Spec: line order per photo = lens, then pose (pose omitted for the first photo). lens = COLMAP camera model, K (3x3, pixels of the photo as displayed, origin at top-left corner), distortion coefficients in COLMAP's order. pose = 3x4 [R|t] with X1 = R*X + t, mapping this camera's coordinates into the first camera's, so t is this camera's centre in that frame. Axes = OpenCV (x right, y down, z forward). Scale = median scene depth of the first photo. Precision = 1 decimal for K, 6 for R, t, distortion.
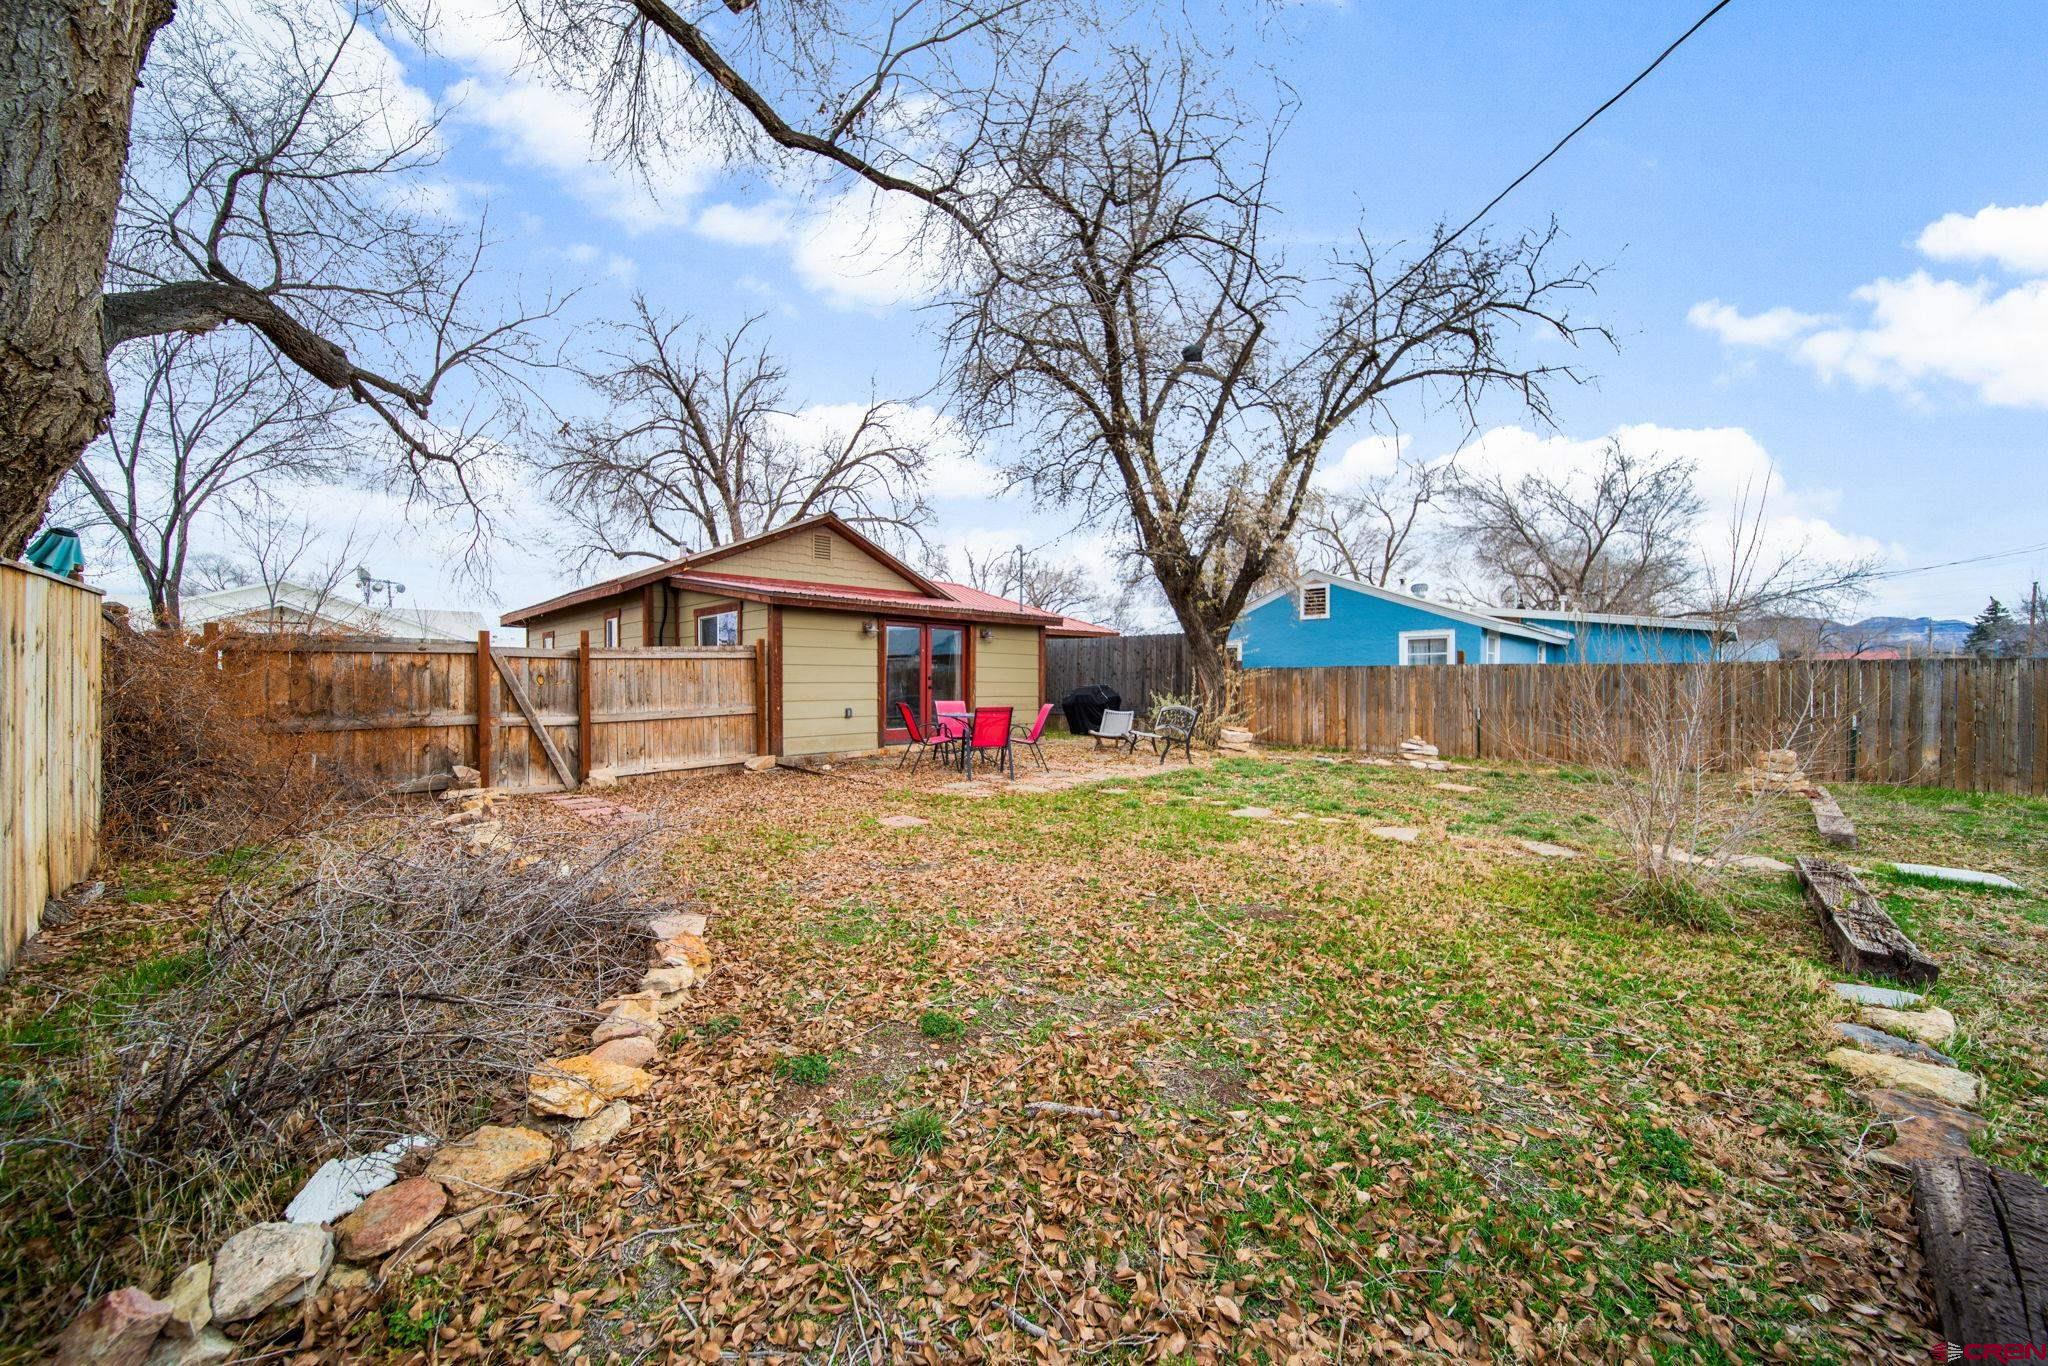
lens RADIAL K [[718.3, 0, 1023.1], [0, 718.3, 685.4], [0, 0, 1]] dist [-0.000556, -0.000126]
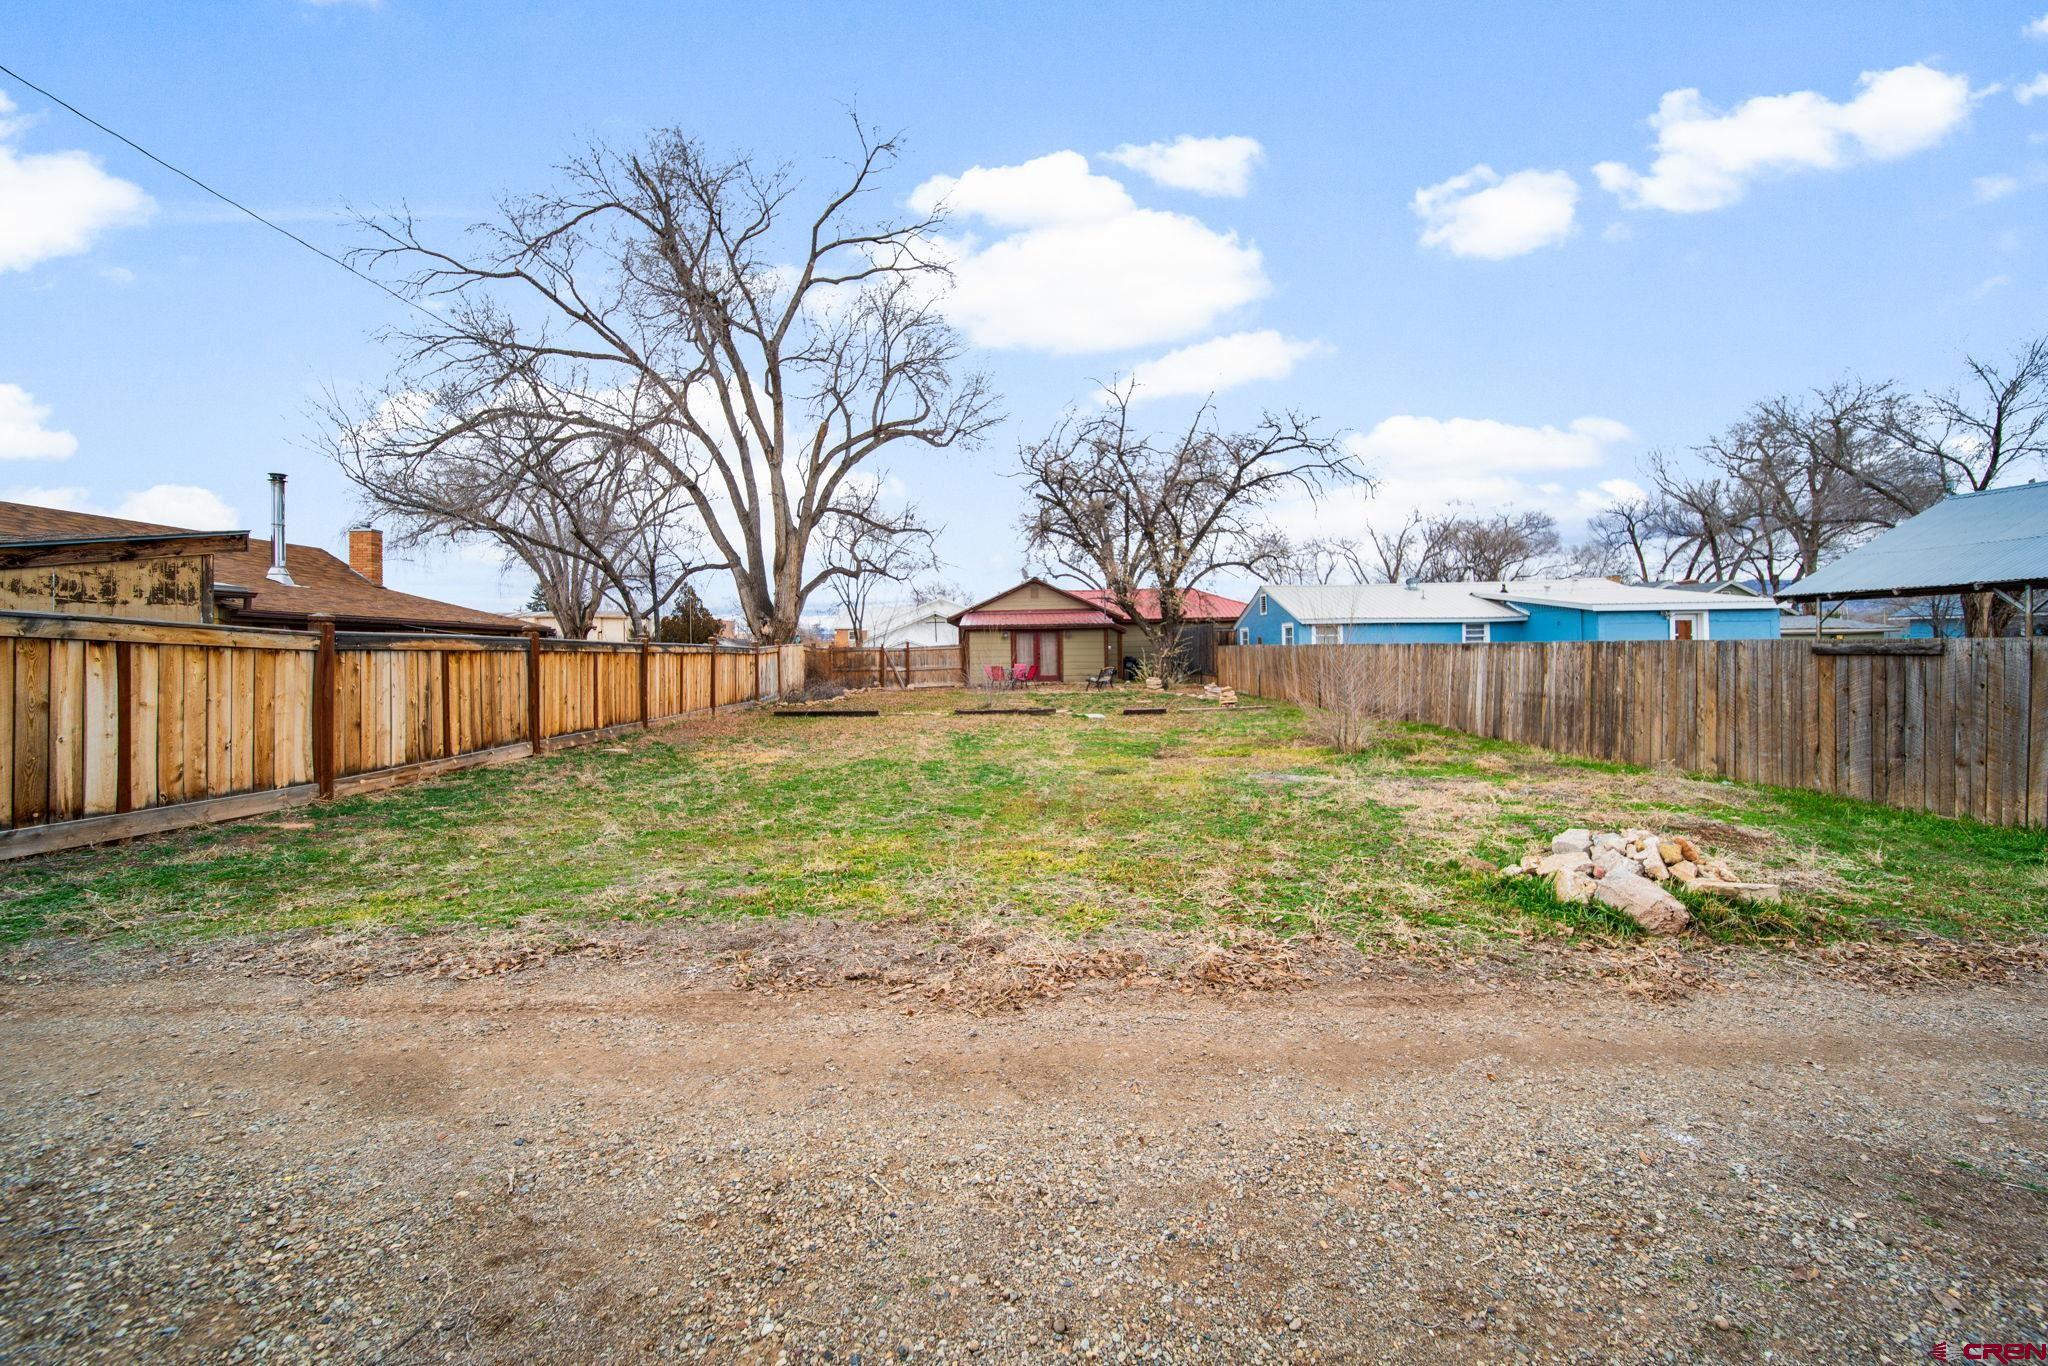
lens RADIAL K [[744.6, 0, 1026.1], [0, 744.6, 649.1], [0, 0, 1]] dist [-0.000052, 0.000013]
pose [[0.726044, -0.012423, -0.687536, 1.876382], [0.008717, 0.999923, -0.008862, -0.009189], [0.687593, 0.000441, 0.726096, -0.967651]]
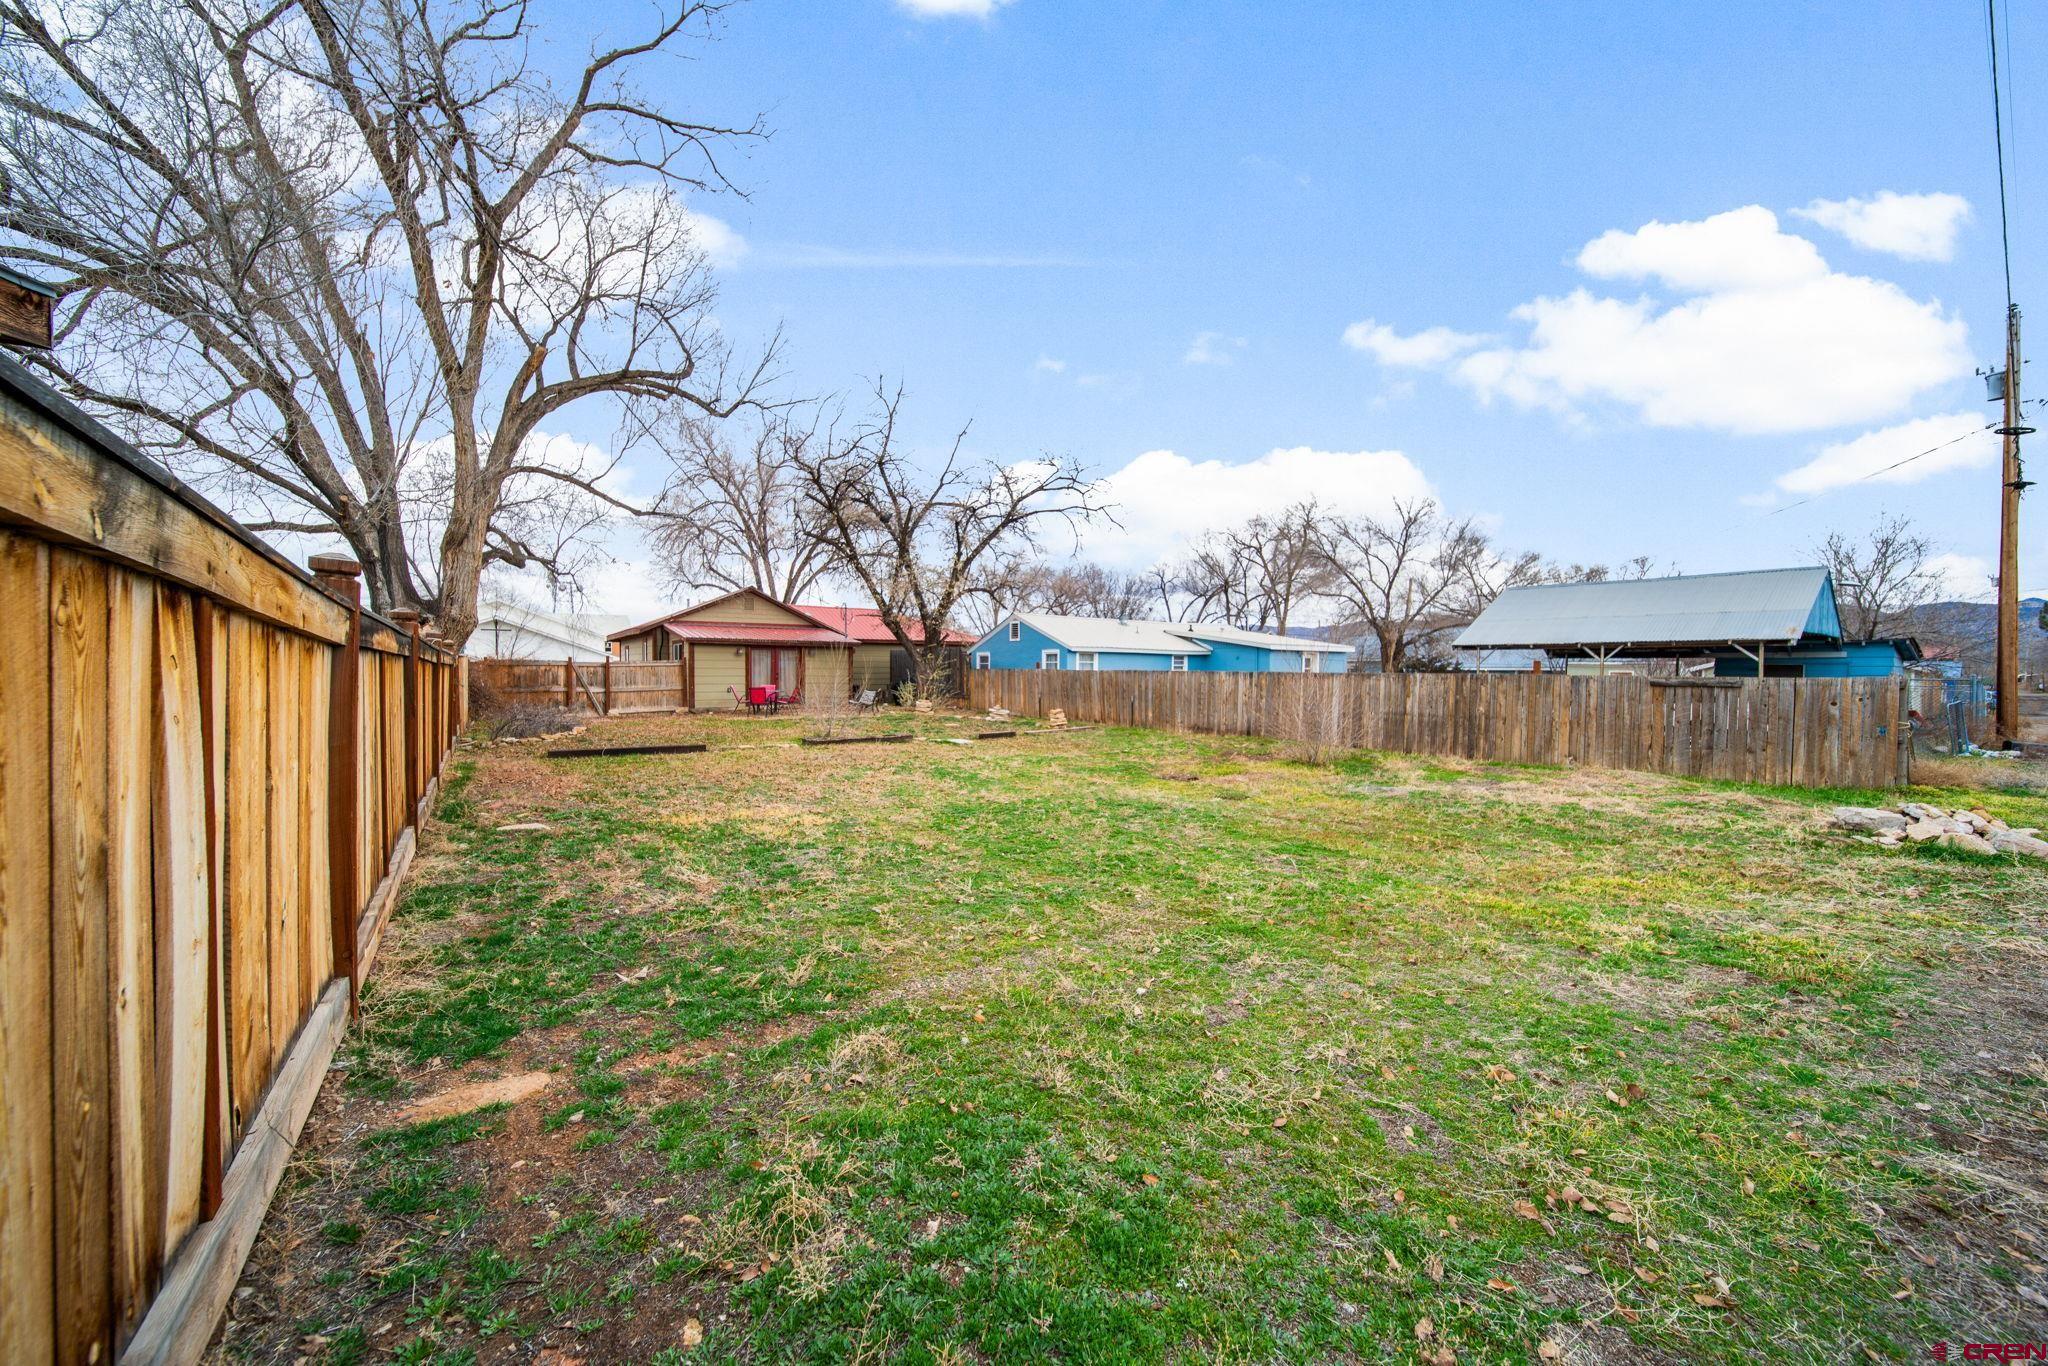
lens RADIAL K [[718.3, 0, 1023.1], [0, 718.3, 685.4], [0, 0, 1]] dist [-0.000556, -0.000126]
pose [[0.987628, 0.008916, -0.156563, 1.113028], [-0.007112, 0.999902, 0.012084, -0.010512], [0.156655, -0.010821, 0.987594, -1.151086]]
